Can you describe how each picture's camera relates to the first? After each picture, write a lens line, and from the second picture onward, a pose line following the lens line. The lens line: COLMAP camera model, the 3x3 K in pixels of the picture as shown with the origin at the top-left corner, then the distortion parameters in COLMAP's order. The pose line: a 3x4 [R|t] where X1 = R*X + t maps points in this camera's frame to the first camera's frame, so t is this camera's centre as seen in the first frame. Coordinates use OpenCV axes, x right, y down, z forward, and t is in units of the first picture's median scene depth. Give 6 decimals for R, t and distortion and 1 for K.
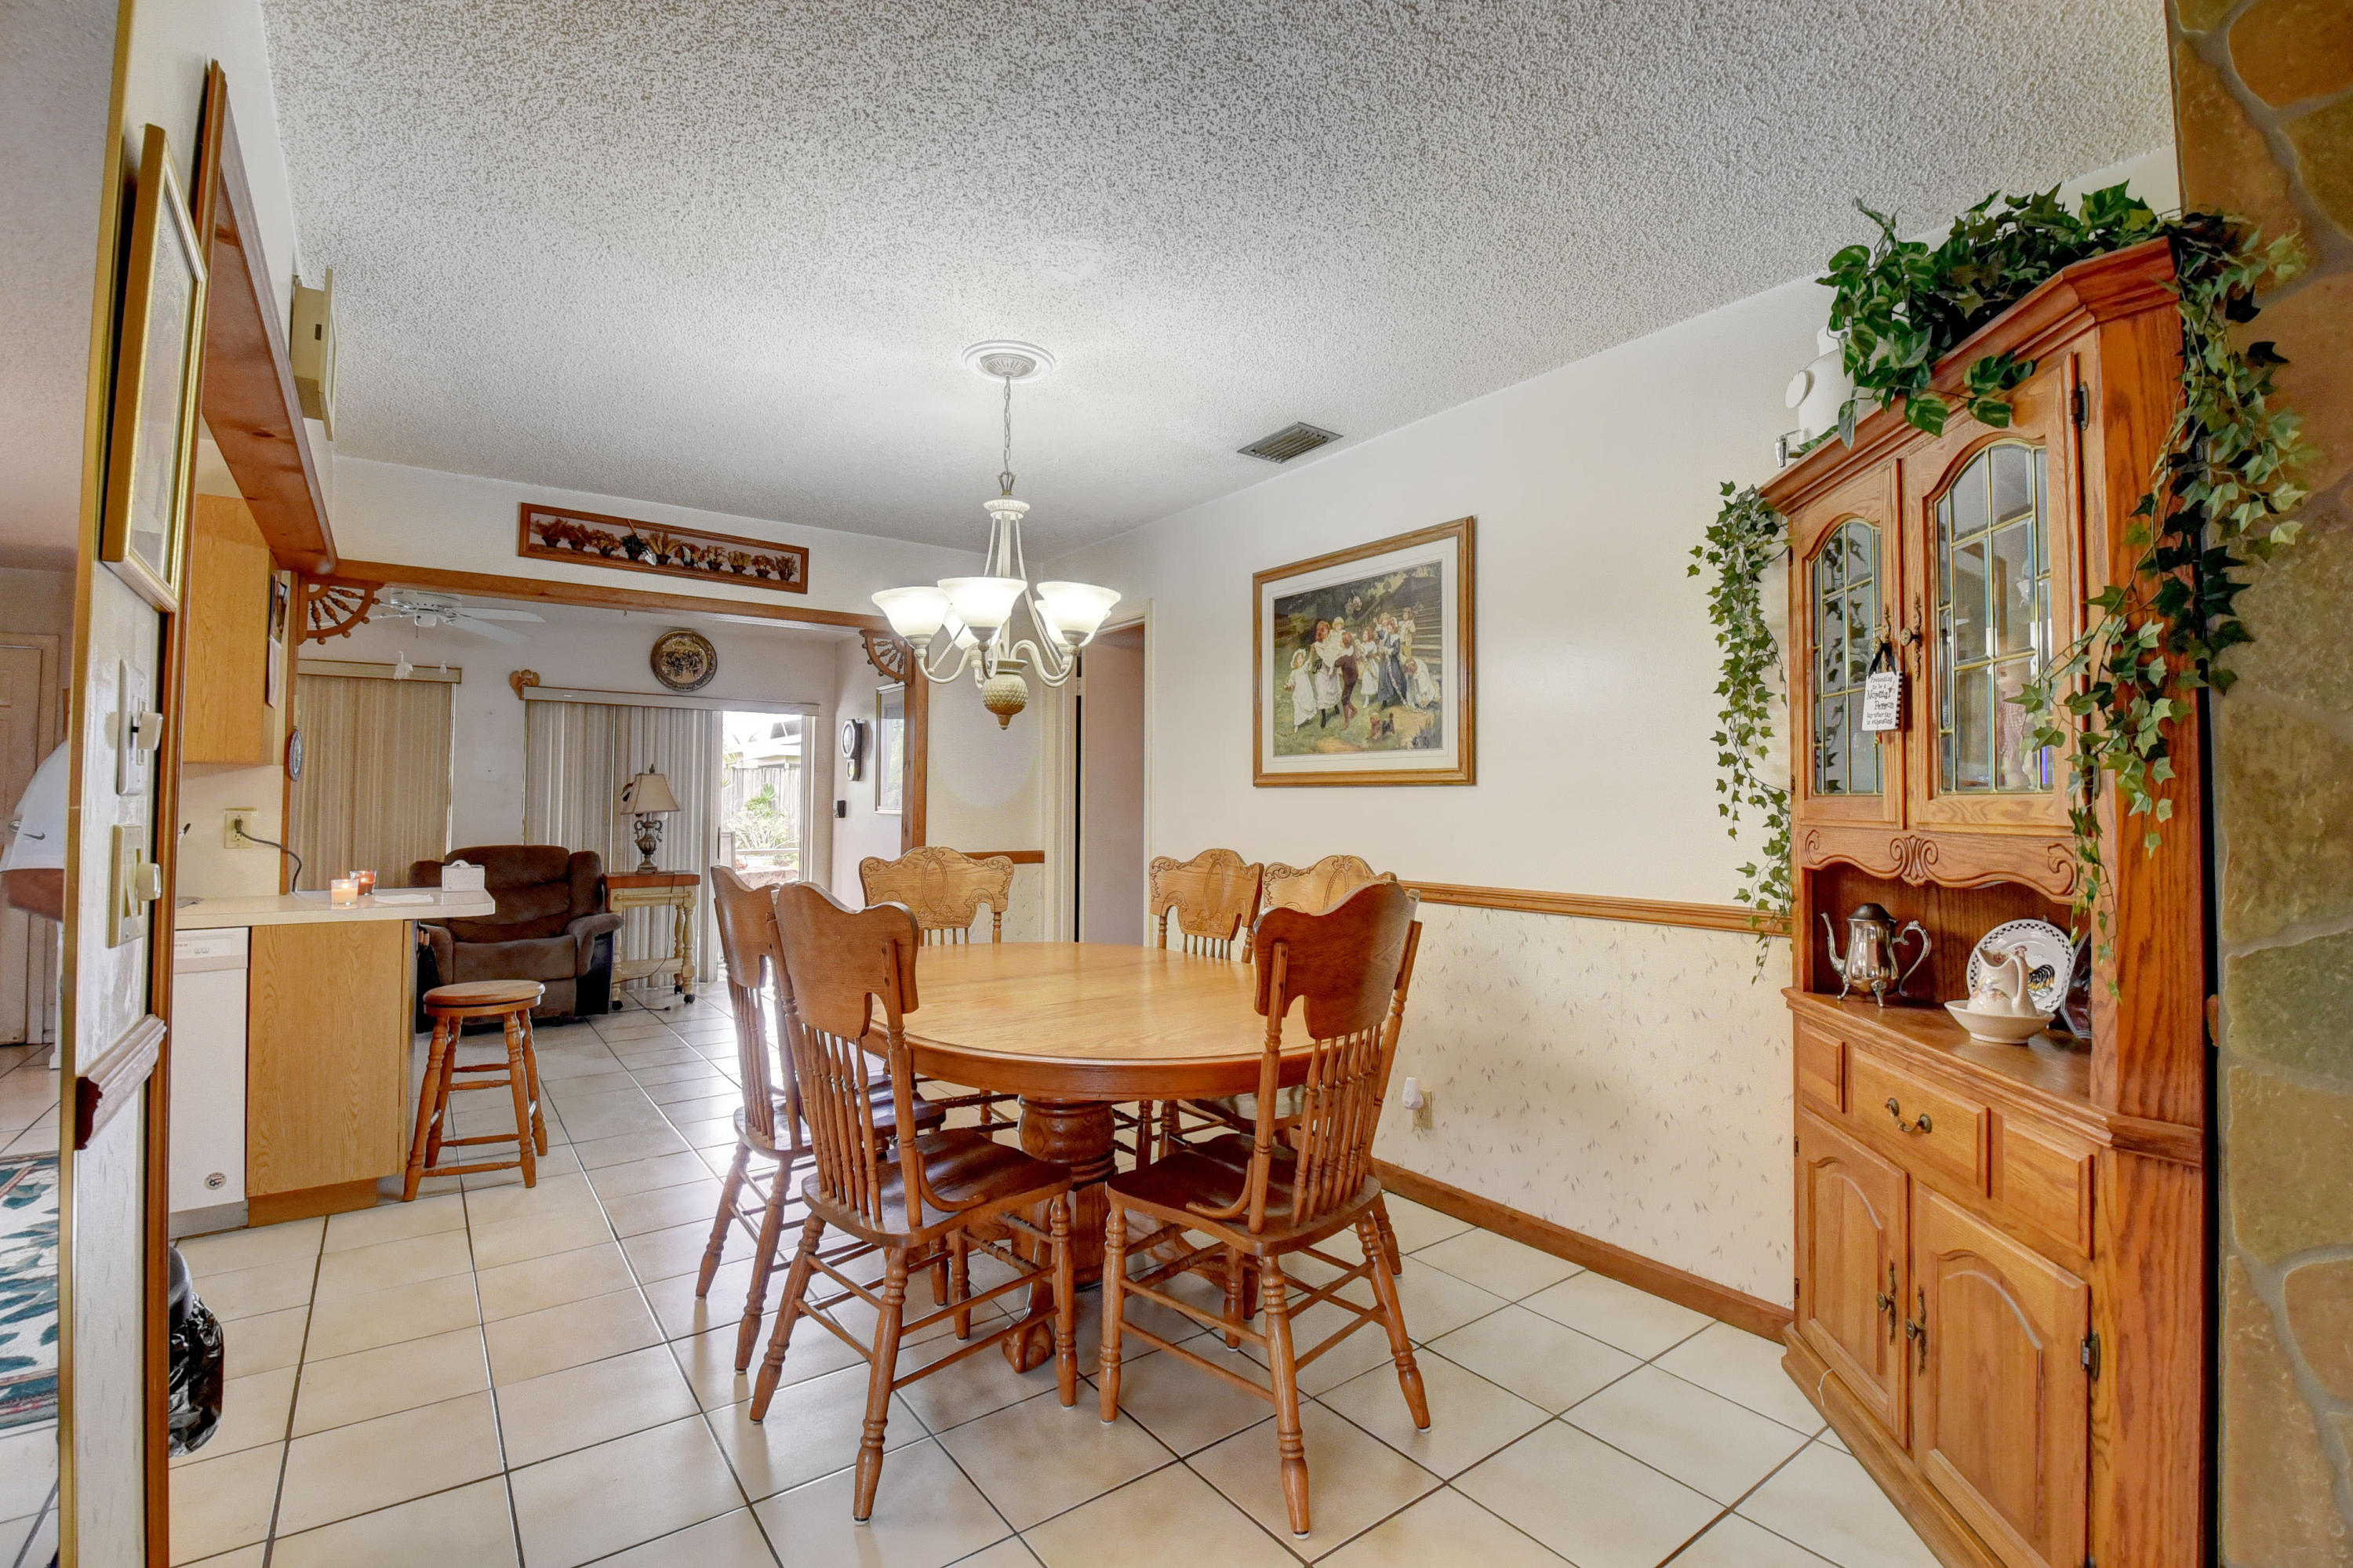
lens RADIAL K [[1032.2, 0, 1150.8], [0, 1032.2, 754.2], [0, 0, 1]] dist [-0.001685, -0.013142]
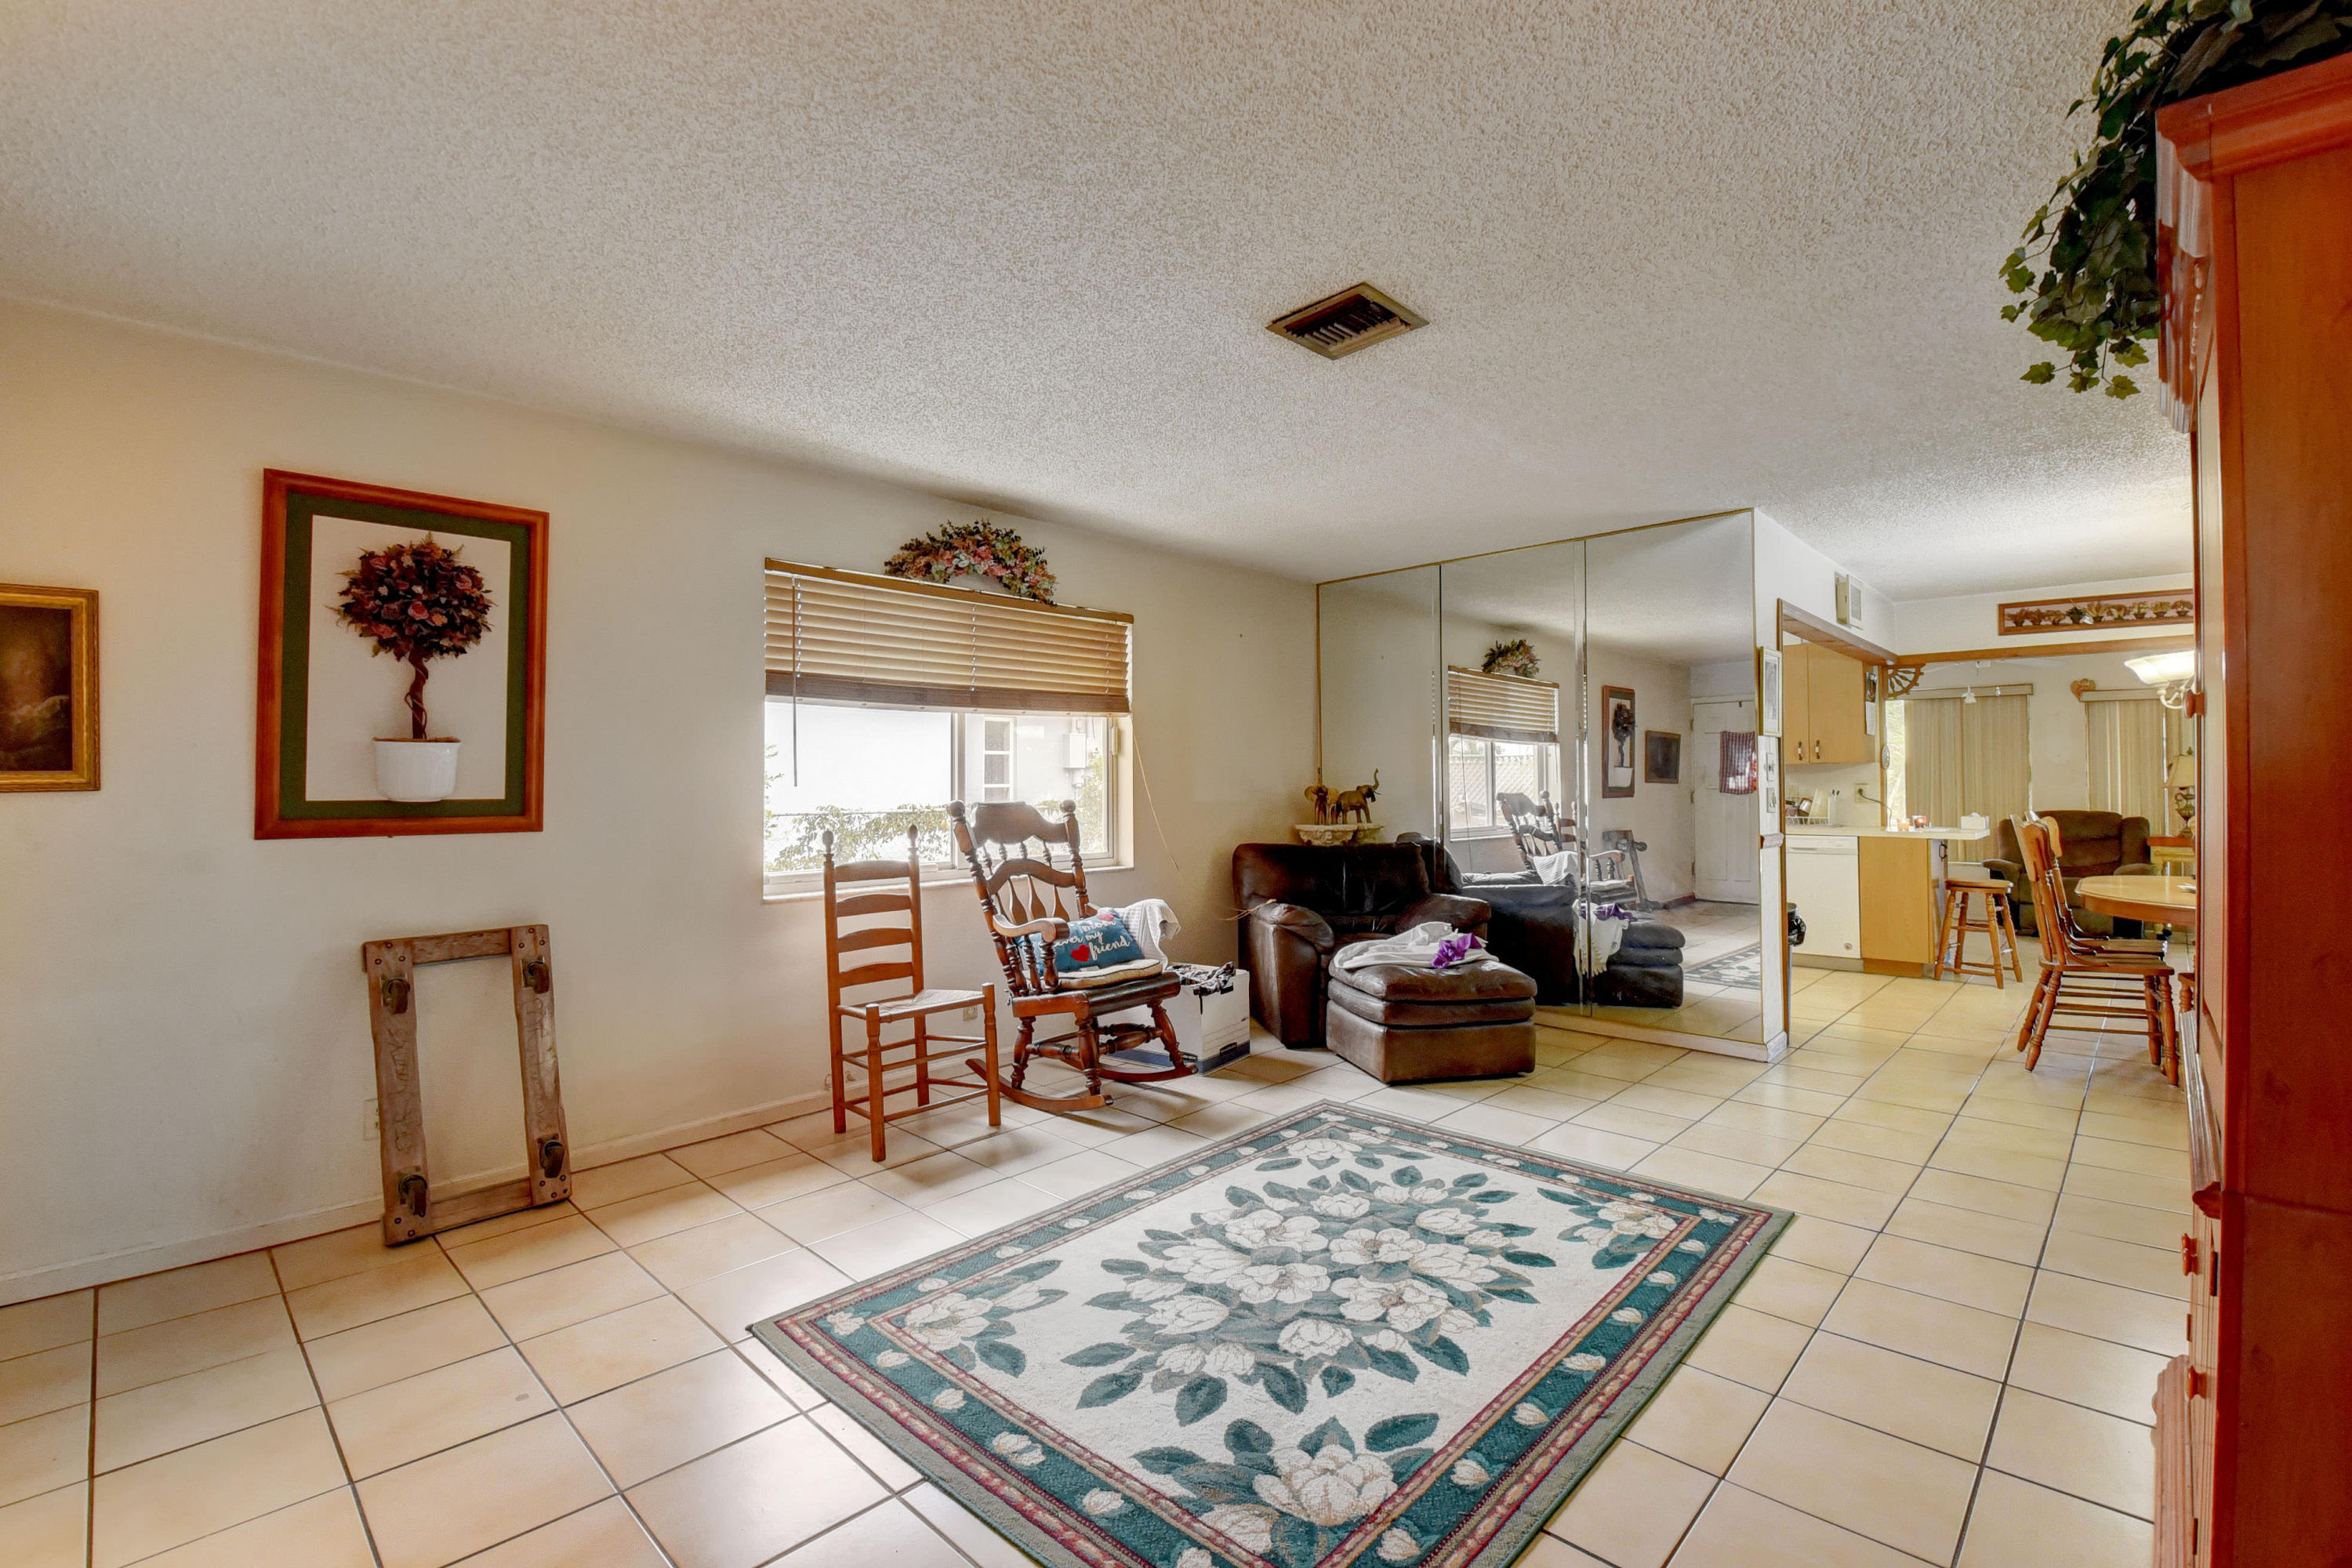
lens RADIAL K [[1031.7, 0, 1181.1], [0, 1031.7, 768.7], [0, 0, 1]] dist [-0.001685, -0.013142]
pose [[0.182745, -0.017135, -0.983011, 0.842353], [0.051461, 0.998644, -0.007840, -0.029380], [0.981813, -0.049154, 0.183379, -0.685928]]
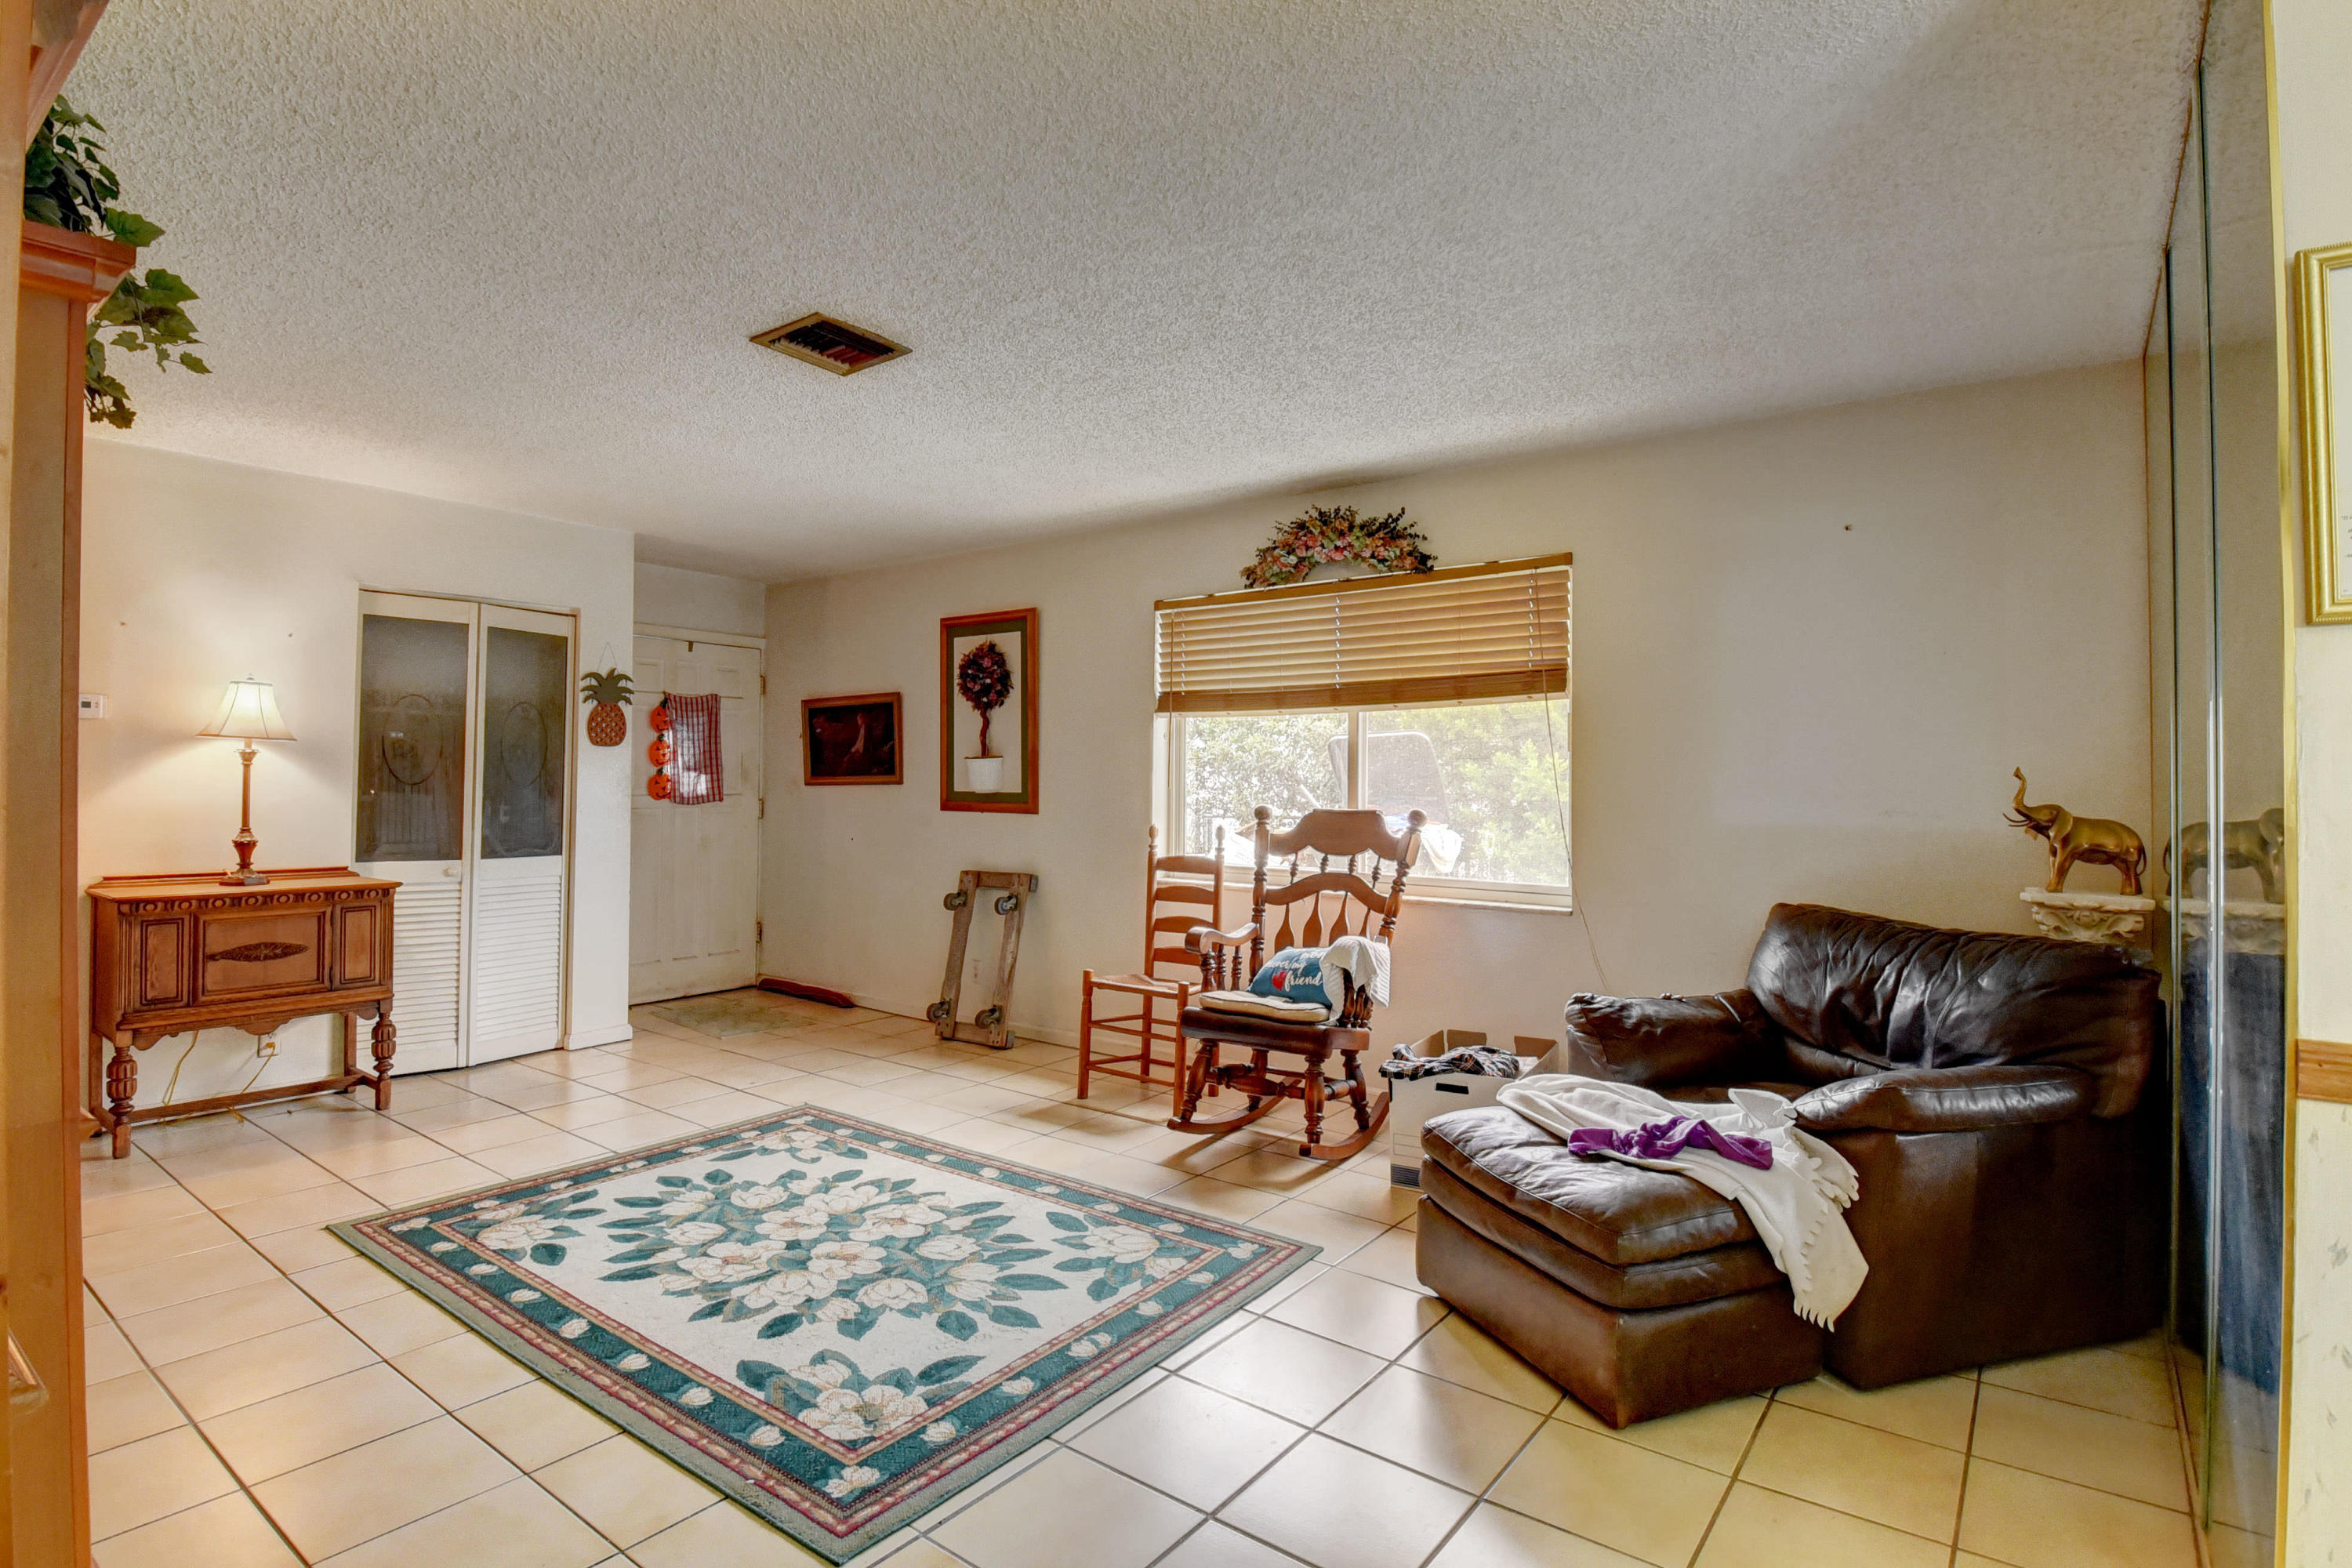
lens RADIAL K [[1163.0, 0, 1158.2], [0, 1163.0, 758.7], [0, 0, 1]] dist [-0.007751, -0.003144]
pose [[-0.957870, -0.013694, -0.286874, 0.164911], [0.004808, 0.997958, -0.063692, 0.013596], [0.287160, -0.062388, -0.955849, 0.440776]]
